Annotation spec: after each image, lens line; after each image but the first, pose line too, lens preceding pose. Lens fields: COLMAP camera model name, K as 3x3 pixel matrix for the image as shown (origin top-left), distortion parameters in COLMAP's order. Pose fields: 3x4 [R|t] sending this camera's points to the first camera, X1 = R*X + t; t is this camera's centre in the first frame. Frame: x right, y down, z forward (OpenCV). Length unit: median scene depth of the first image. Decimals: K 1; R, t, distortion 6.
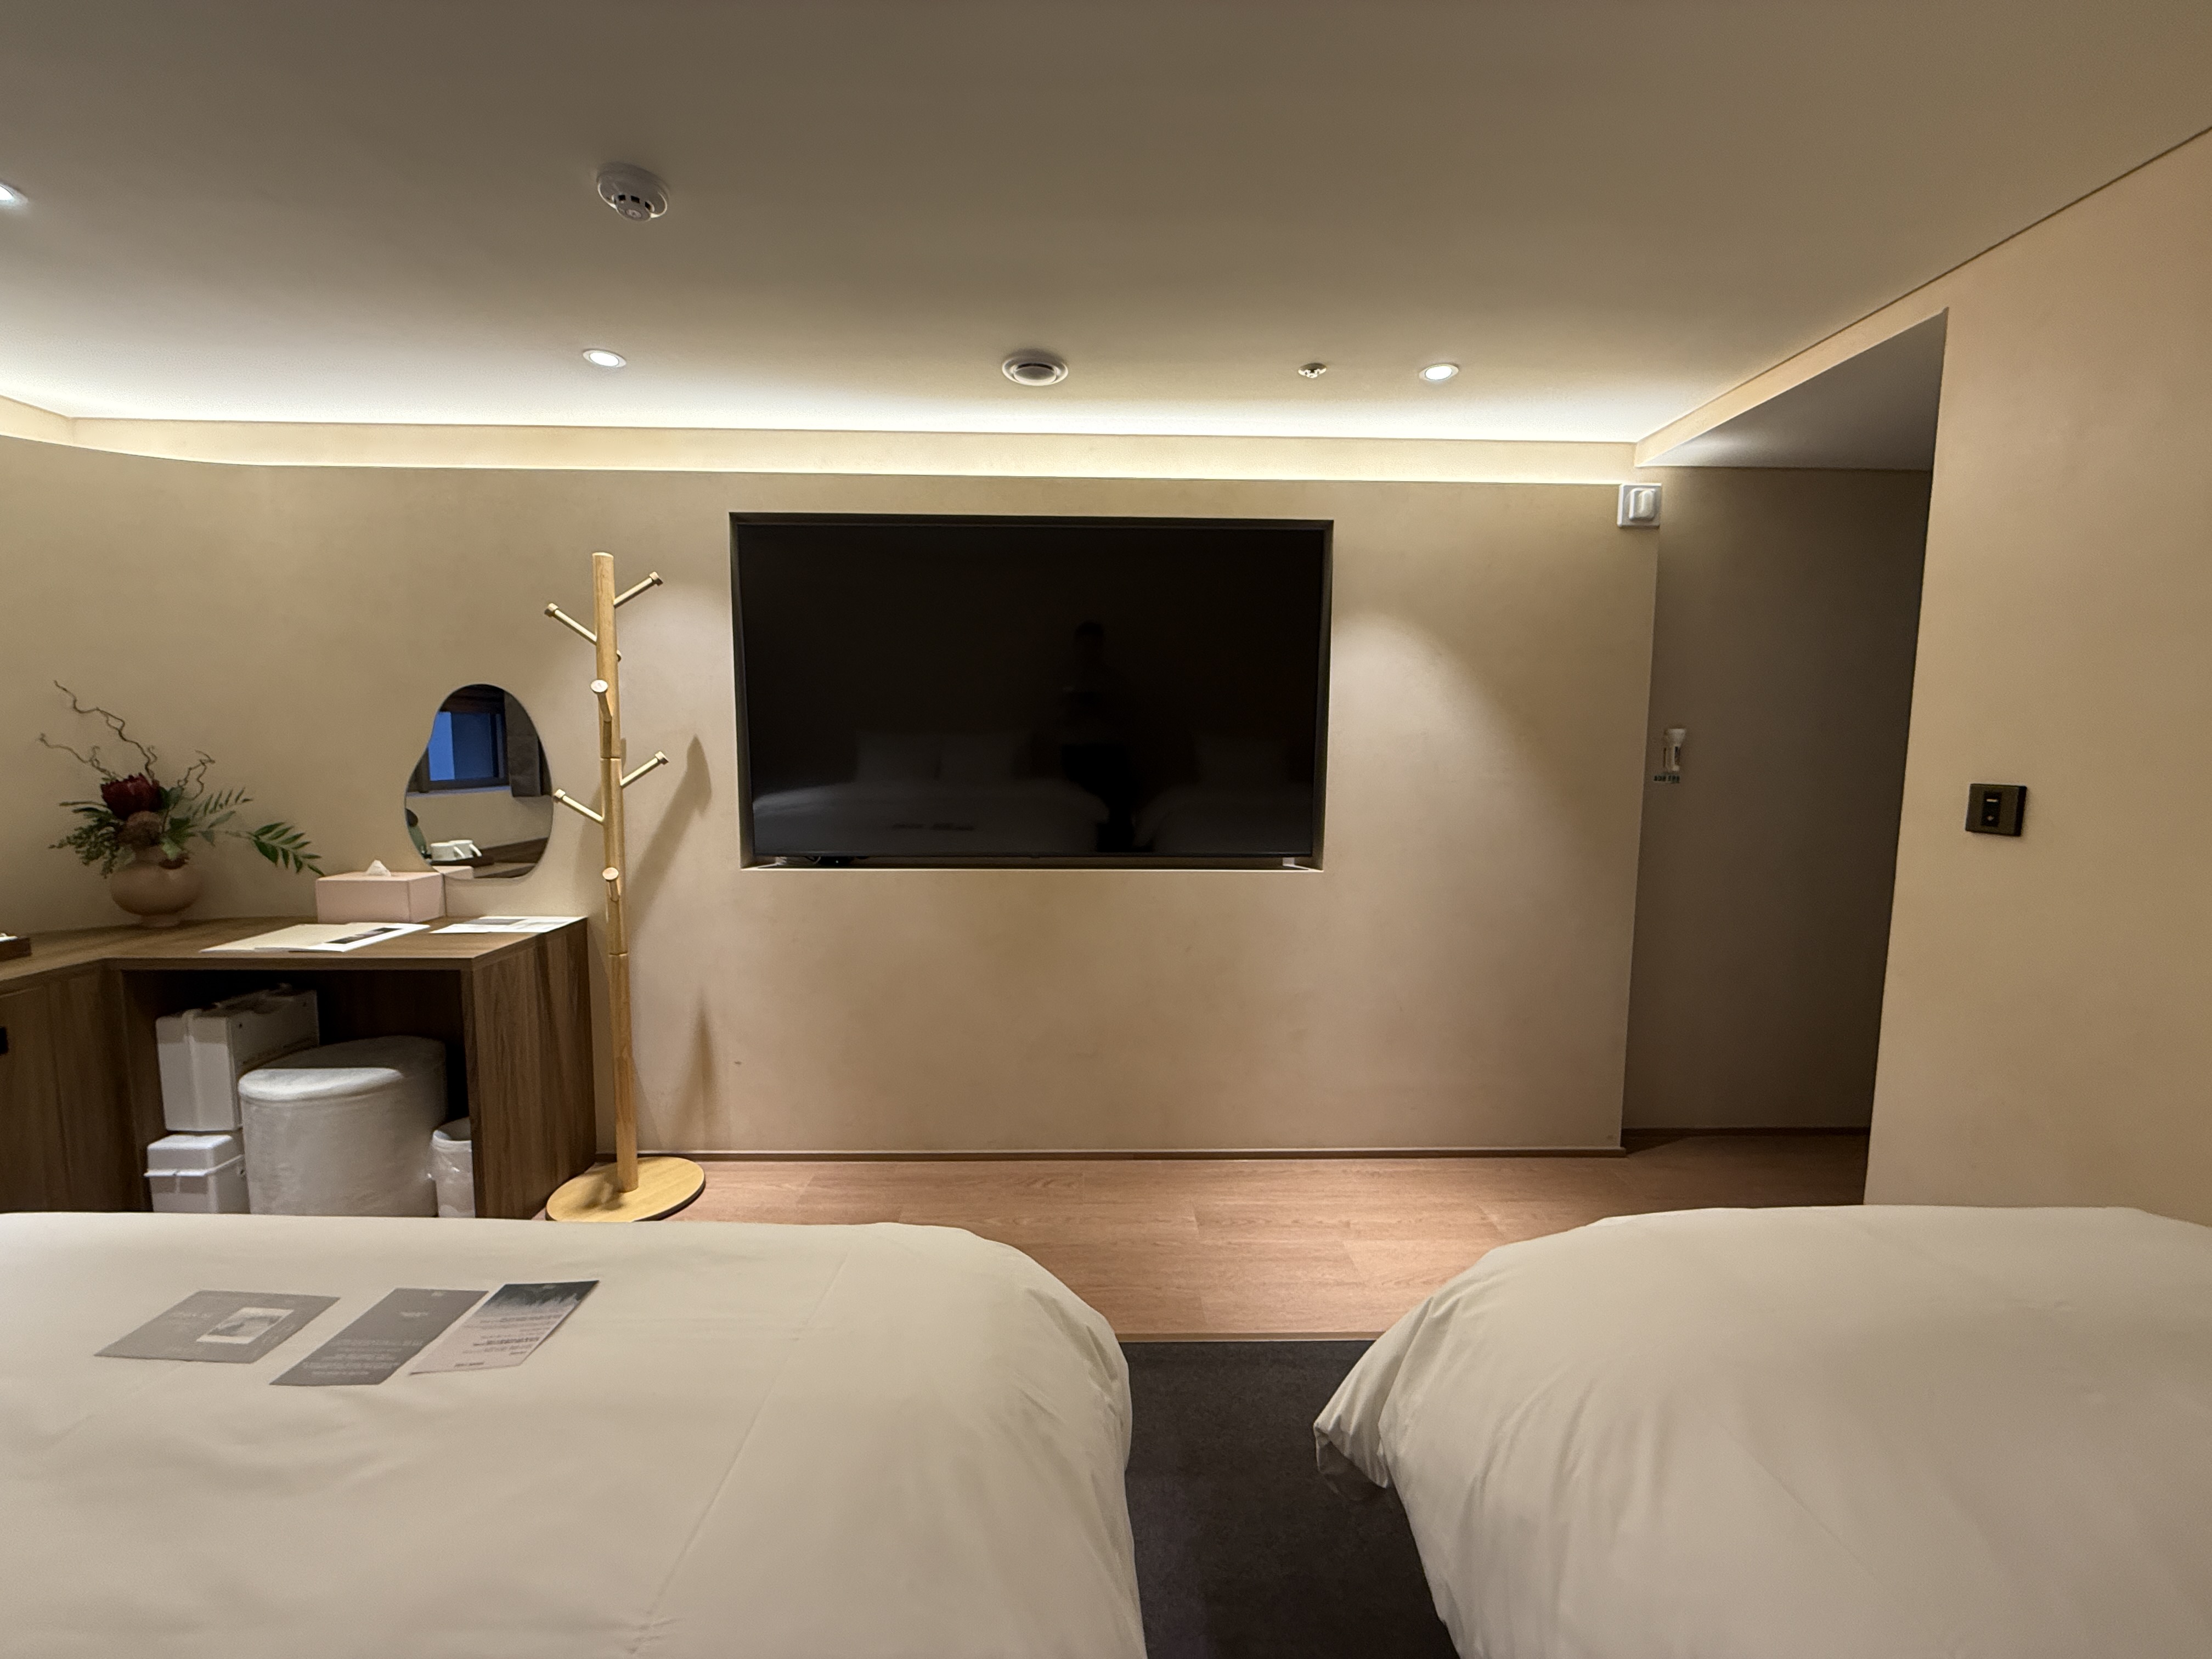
lens RADIAL K [[890.3, 0, 1110.0], [0, 890.3, 825.0], [0, 0, 1]] dist [0.000054, 0.000026]
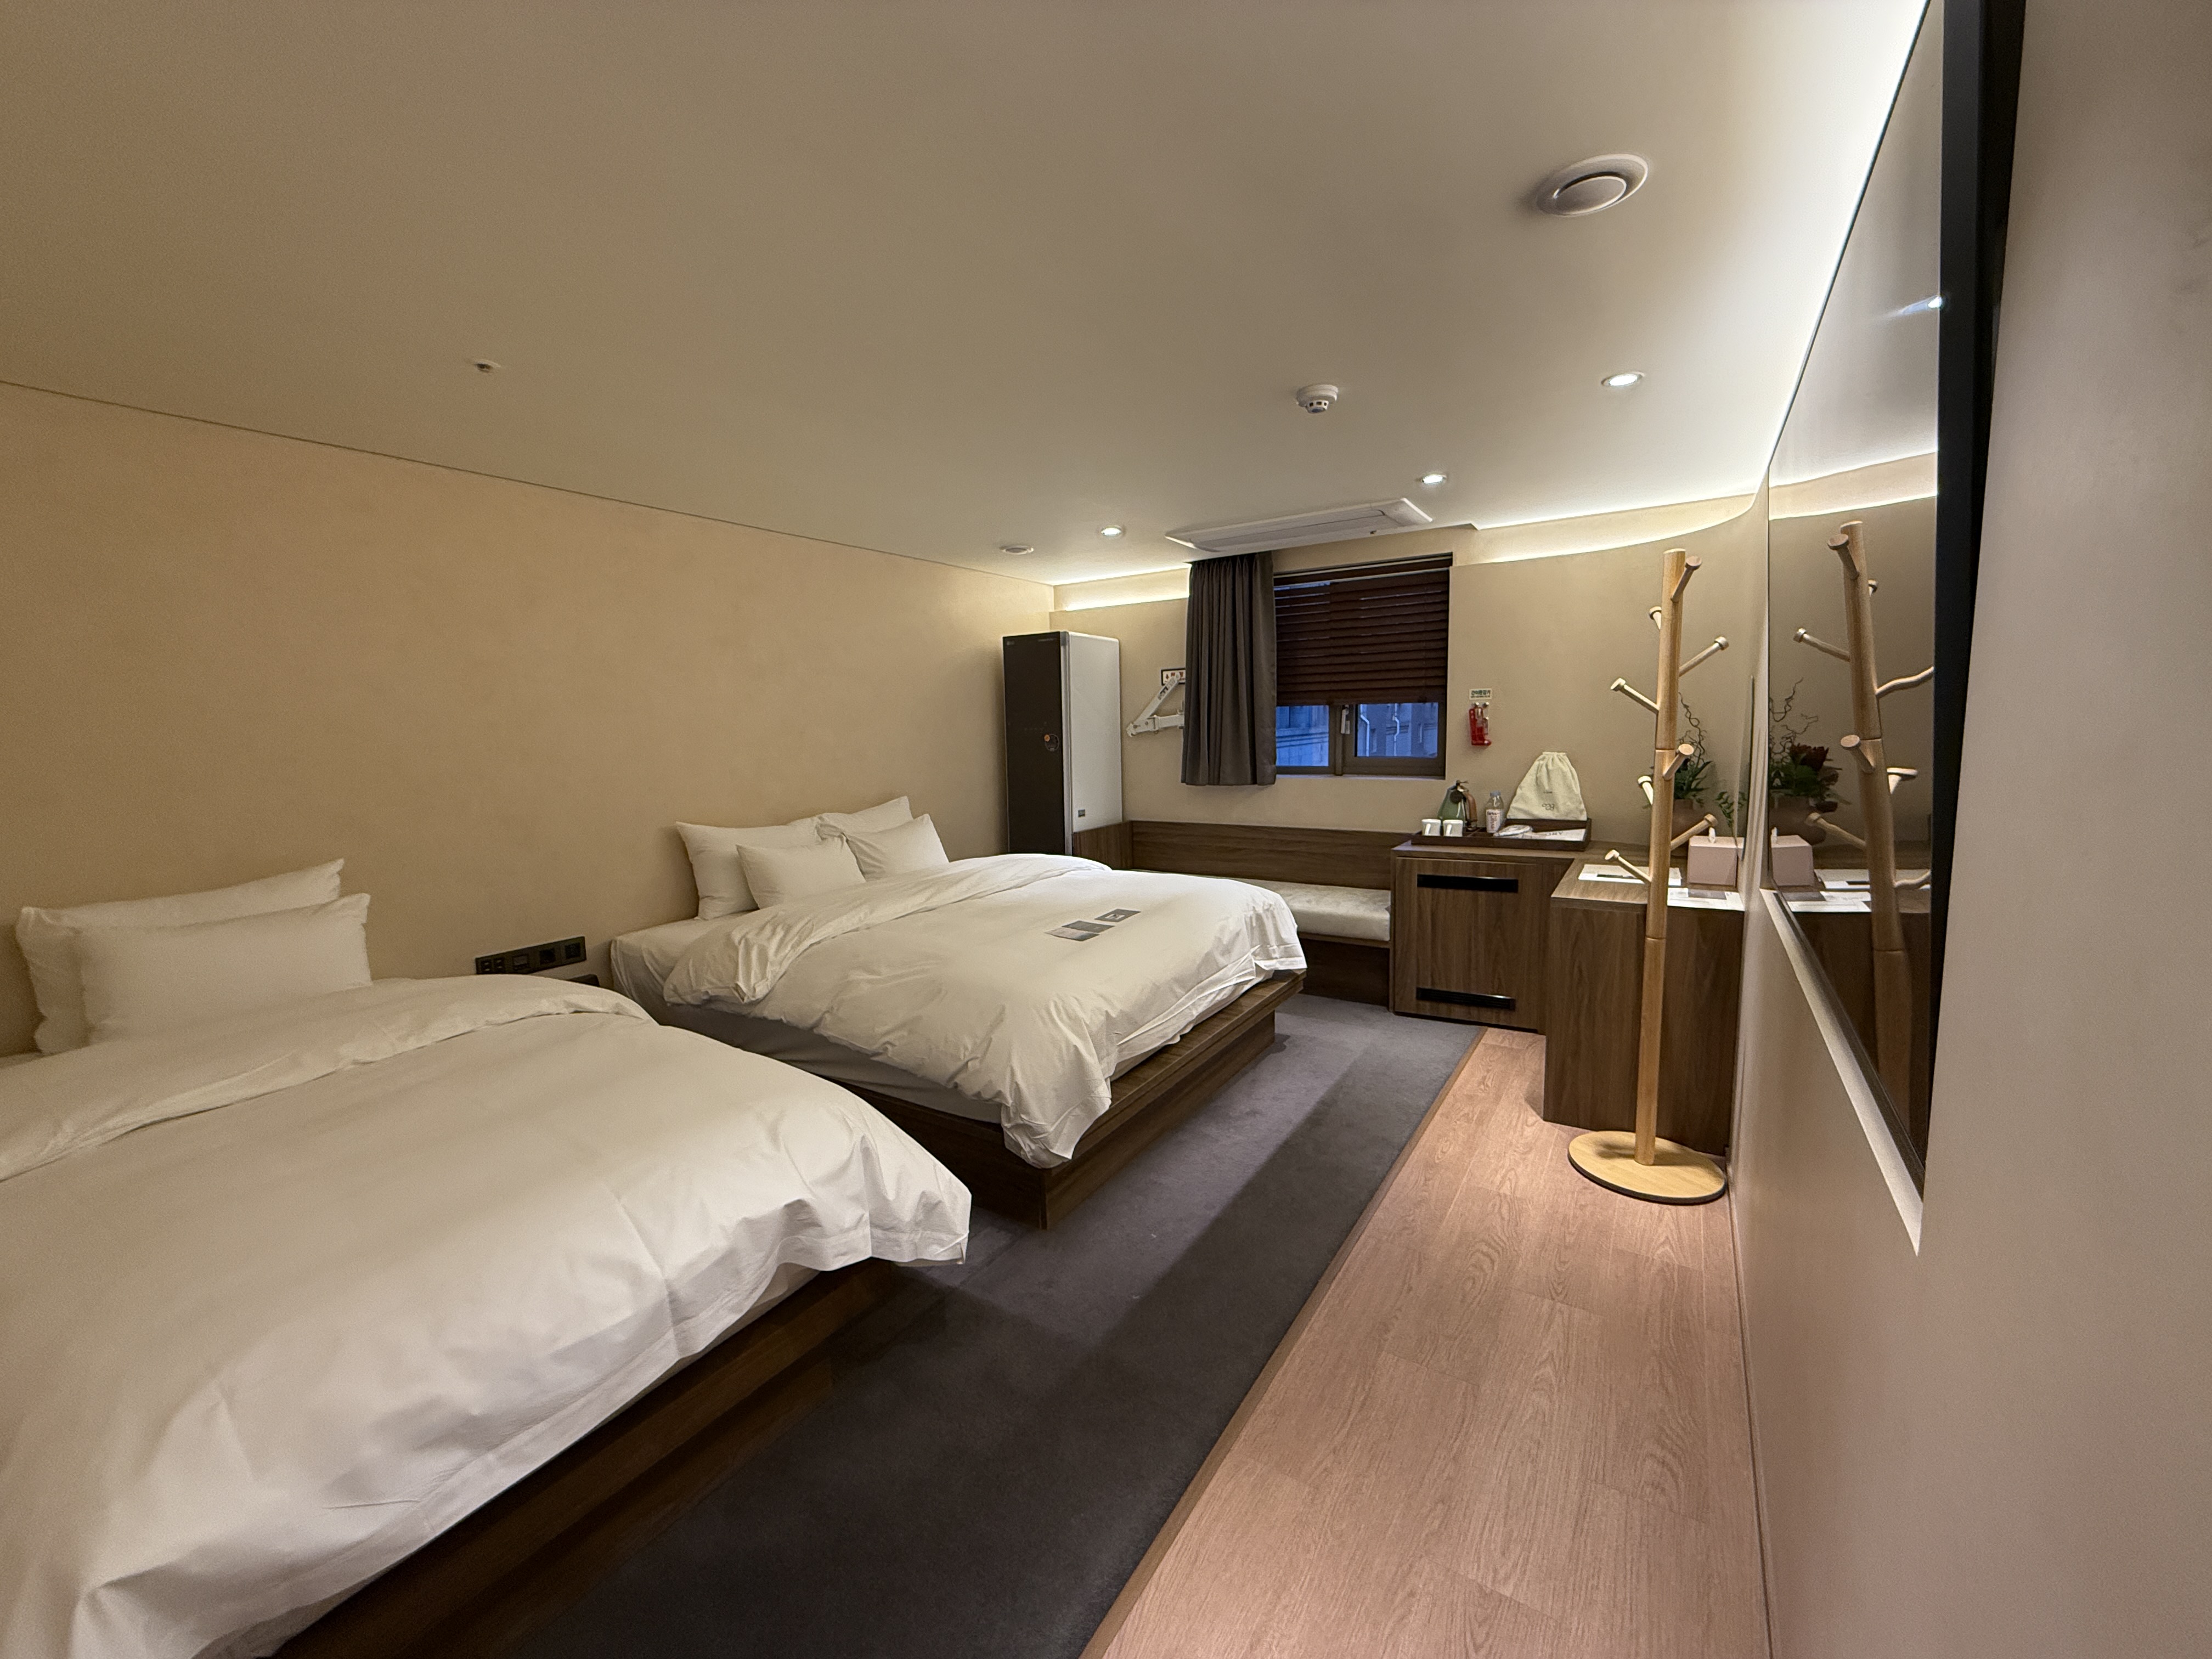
lens RADIAL K [[890.3, 0, 1110.2], [0, 890.3, 824.4], [0, 0, 1]] dist [0.000054, 0.000026]
pose [[-0.558265, 0.107576, -0.822659, 0.676479], [-0.061813, 0.983409, 0.170544, -0.130762], [0.827357, 0.146060, -0.542353, 1.062449]]
